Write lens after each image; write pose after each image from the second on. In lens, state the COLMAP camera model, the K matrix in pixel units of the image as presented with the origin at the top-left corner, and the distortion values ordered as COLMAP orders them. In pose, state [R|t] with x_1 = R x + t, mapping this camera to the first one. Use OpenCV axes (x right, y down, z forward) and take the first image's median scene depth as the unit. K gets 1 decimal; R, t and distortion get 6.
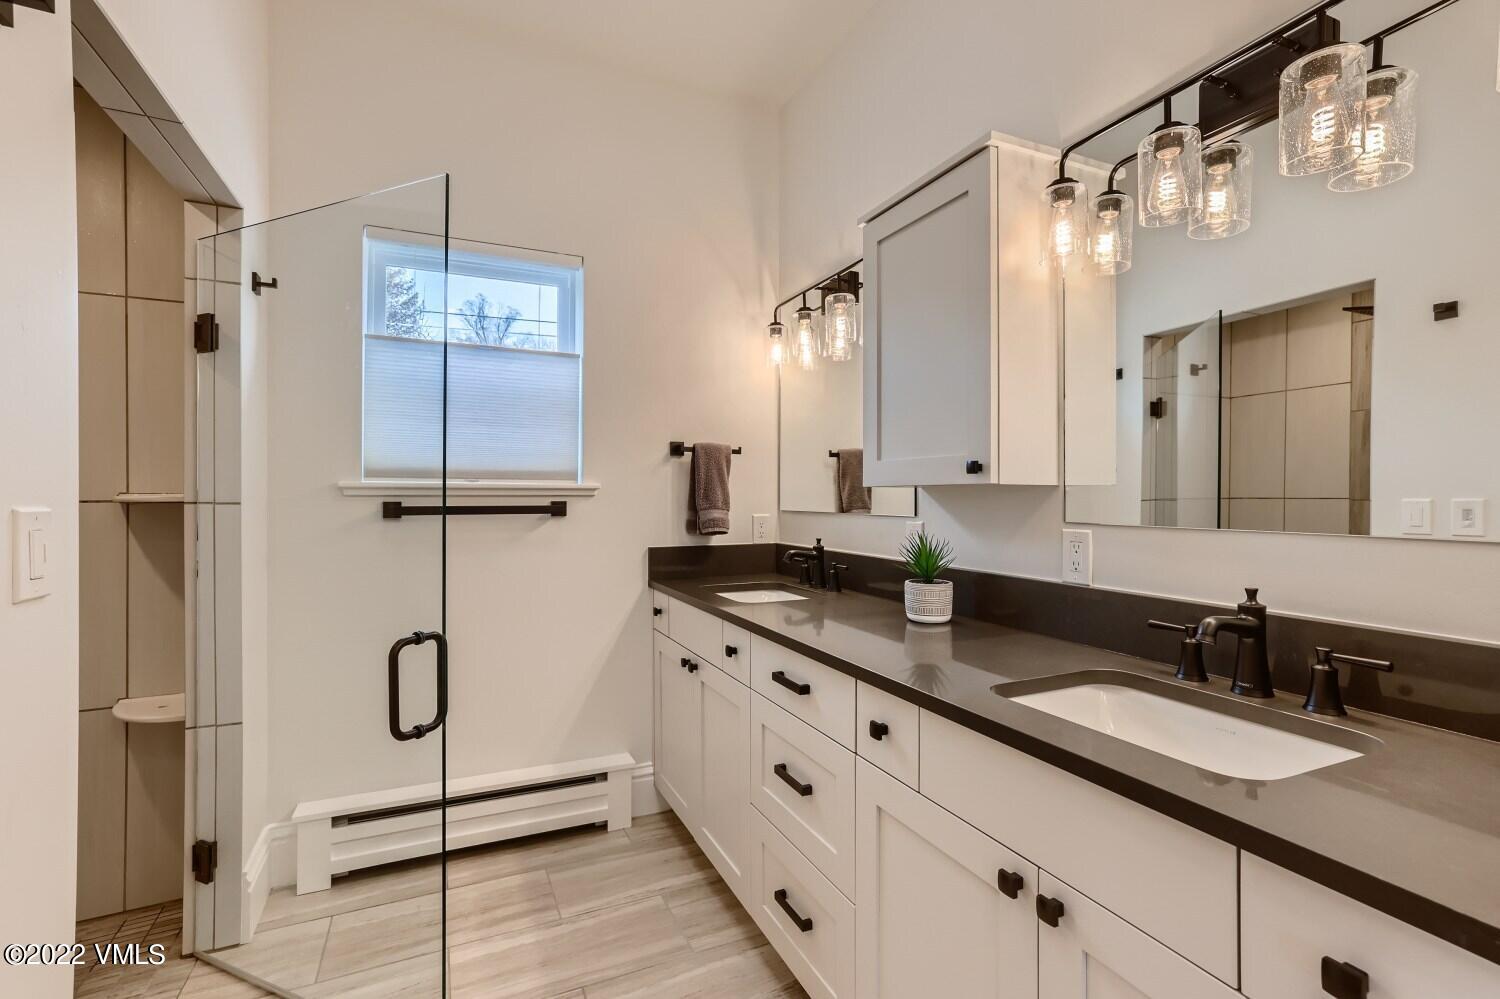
lens RADIAL K [[652.4, 0, 743.7], [0, 652.4, 501.2], [0, 0, 1]] dist [0.001168, 0.000280]
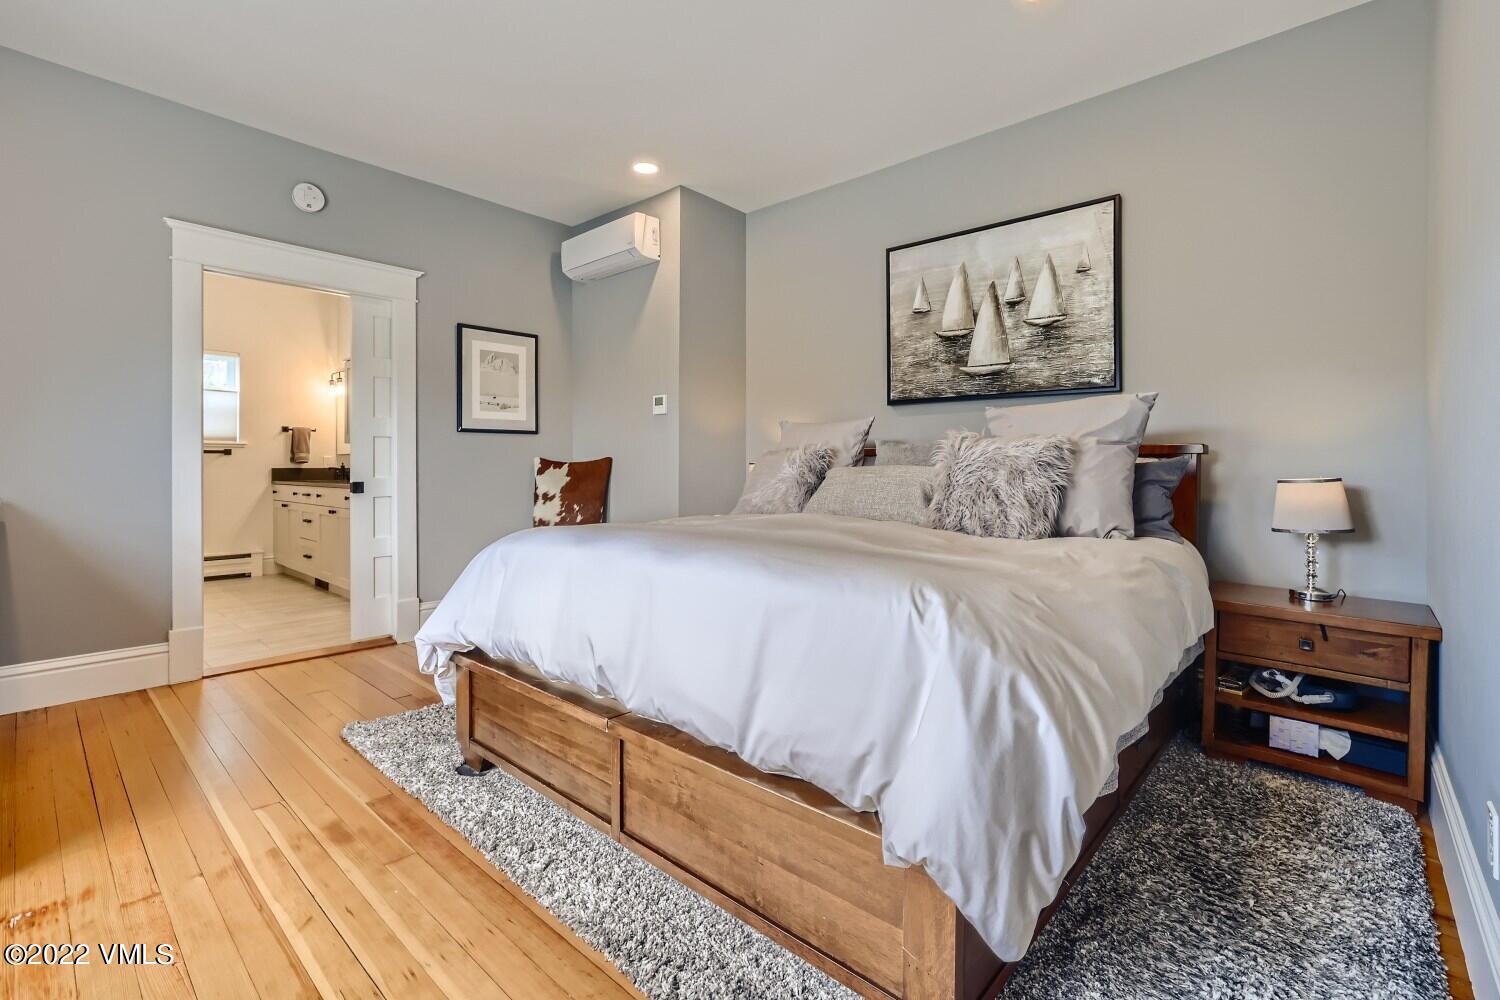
lens RADIAL K [[652.4, 0, 746.4], [0, 652.4, 467.4], [0, 0, 1]] dist [0.001168, 0.000280]
pose [[0.917036, -0.001457, 0.398802, 0.534727], [-0.000717, 0.999986, 0.005300, 0.054251], [-0.398804, -0.005146, 0.917022, -2.060240]]
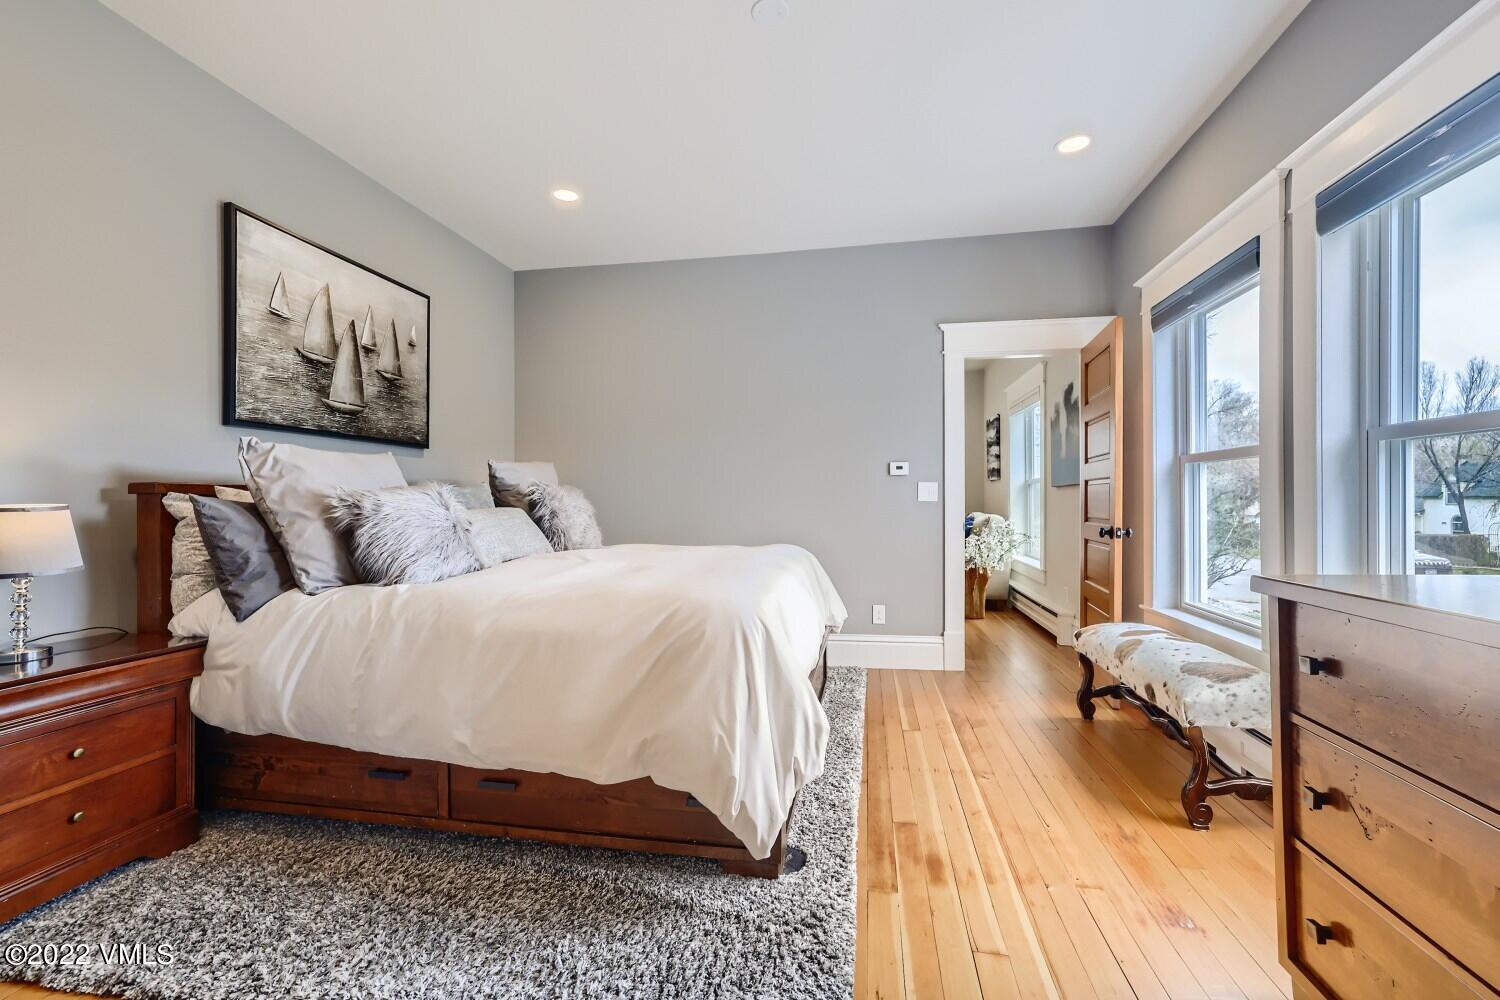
lens RADIAL K [[652.4, 0, 743.7], [0, 652.4, 499.9], [0, 0, 1]] dist [0.001168, 0.000280]
pose [[-0.816438, 0.003059, 0.577426, -0.900596], [0.002372, 0.999995, -0.001943, 0.021789], [-0.577429, -0.000217, -0.816441, 3.907342]]
